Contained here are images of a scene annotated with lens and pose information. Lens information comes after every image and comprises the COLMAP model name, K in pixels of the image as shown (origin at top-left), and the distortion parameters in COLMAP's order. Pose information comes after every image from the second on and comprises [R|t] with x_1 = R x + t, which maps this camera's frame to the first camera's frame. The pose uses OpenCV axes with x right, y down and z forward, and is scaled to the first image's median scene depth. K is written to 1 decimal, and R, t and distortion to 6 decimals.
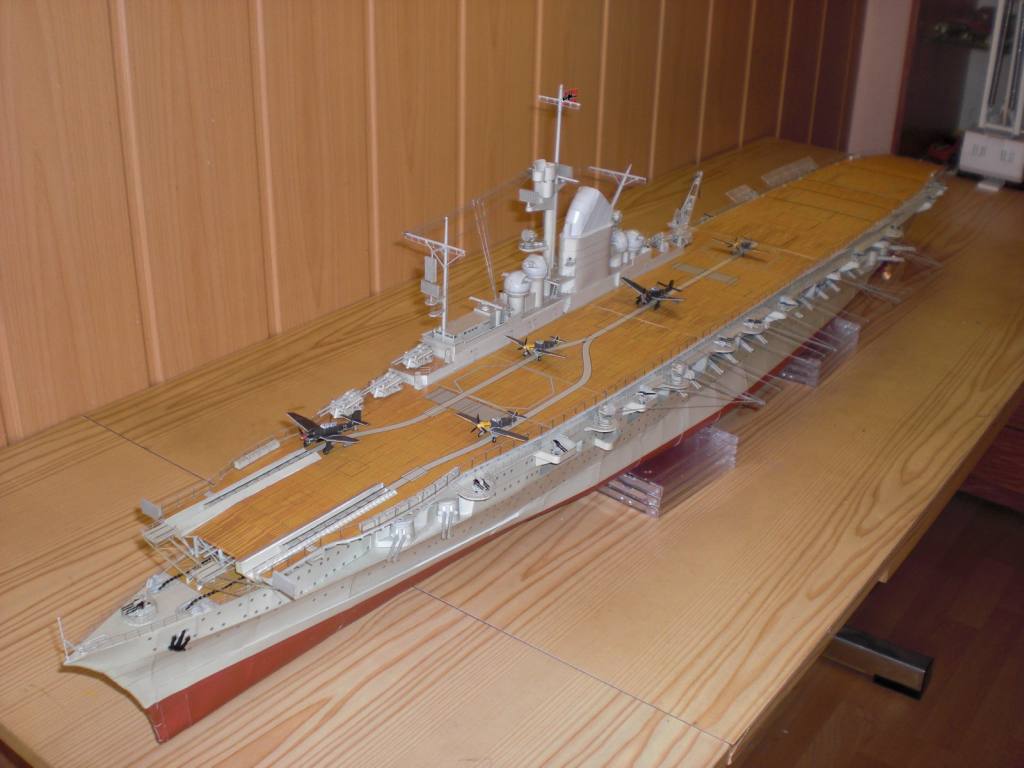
lens RADIAL K [[1147.4, 0, 512.0], [0, 1147.4, 384.0], [0, 0, 1]] dist [-0.086935, -0.064727]
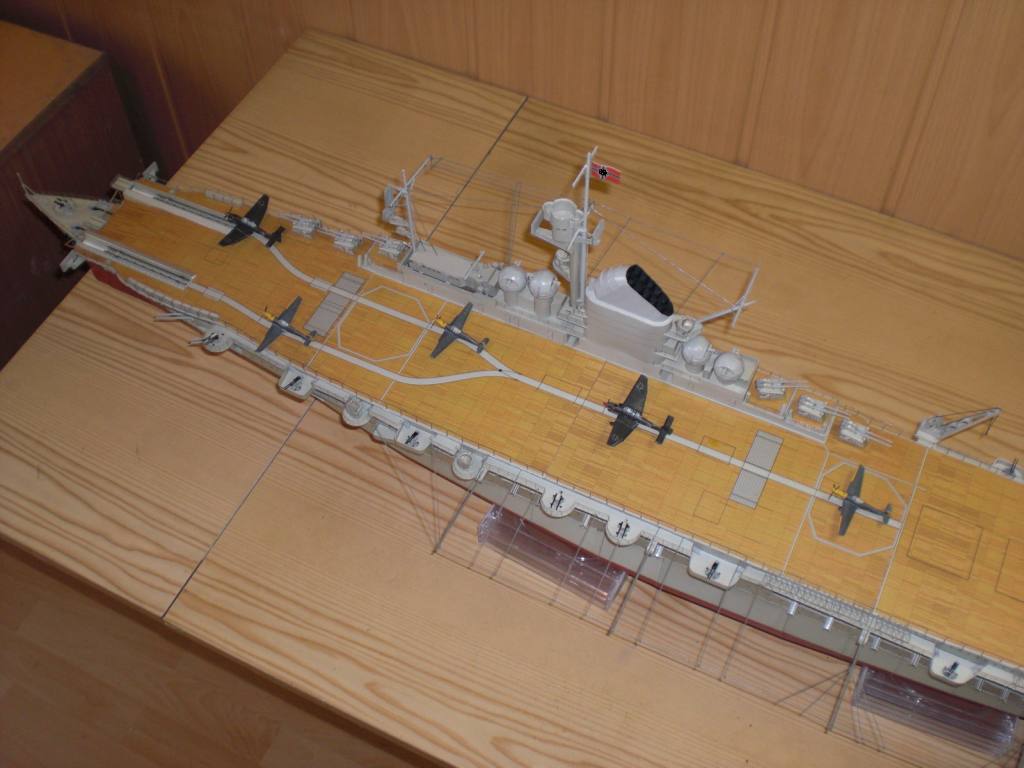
lens RADIAL K [[1147.4, 0, 512.0], [0, 1147.4, 384.0], [0, 0, 1]] dist [-0.086935, -0.064727]
pose [[0.191367, 0.784925, -0.589298, 0.617041], [-0.425751, 0.607353, 0.670716, -0.653793], [0.884373, 0.122541, 0.450410, 0.563412]]
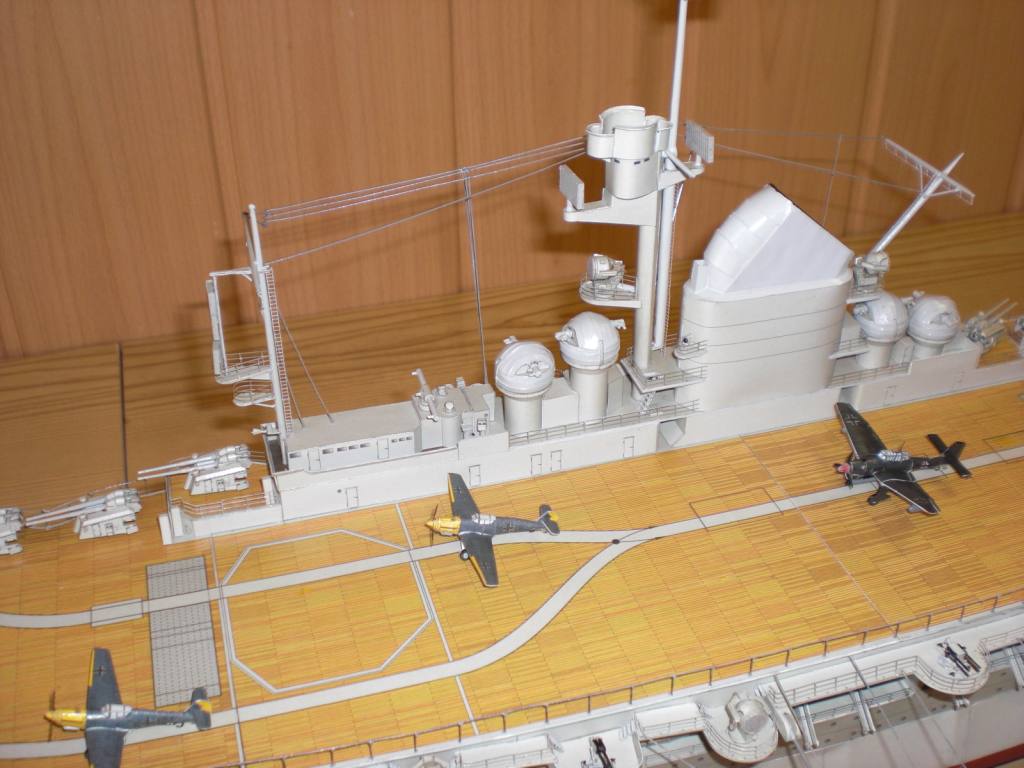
lens RADIAL K [[1147.4, 0, 512.0], [0, 1147.4, 384.0], [0, 0, 1]] dist [-0.086935, -0.064727]
pose [[0.807157, 0.300353, -0.508218, 0.227042], [-0.239204, 0.953457, 0.183581, -0.159154], [0.539703, -0.026611, 0.841435, 0.596985]]
